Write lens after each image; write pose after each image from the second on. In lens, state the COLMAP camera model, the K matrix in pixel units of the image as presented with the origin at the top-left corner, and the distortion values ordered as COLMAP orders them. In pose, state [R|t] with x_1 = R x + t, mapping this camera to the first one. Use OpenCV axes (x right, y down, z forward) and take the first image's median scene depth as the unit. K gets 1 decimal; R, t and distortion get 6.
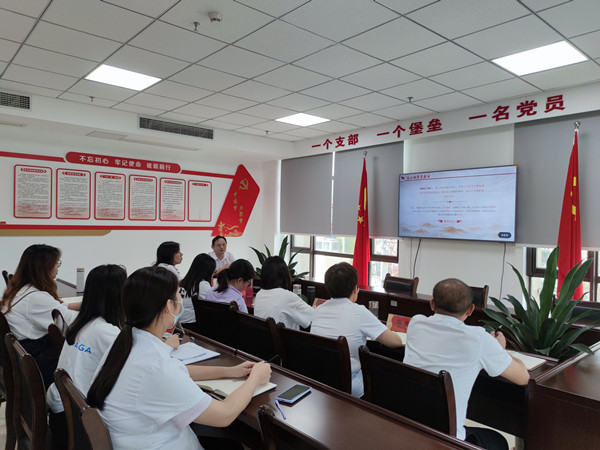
lens RADIAL K [[427.7, 0, 300.1], [0, 427.7, 231.0], [0, 0, 1]] dist [0.037137, -0.034098]
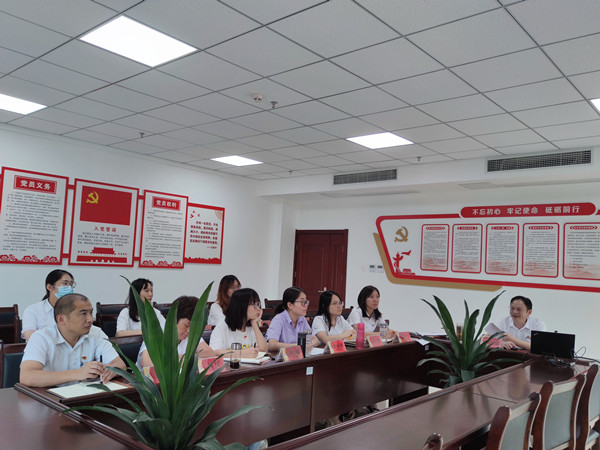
lens RADIAL K [[493.6, 0, 294.7], [0, 493.6, 227.5], [0, 0, 1]] dist [0.031981, -0.064684]
pose [[0.112256, -0.080104, -0.990445, 0.570707], [-0.067686, 0.993814, -0.088048, -0.003226], [0.991371, 0.076923, 0.106139, 0.455078]]
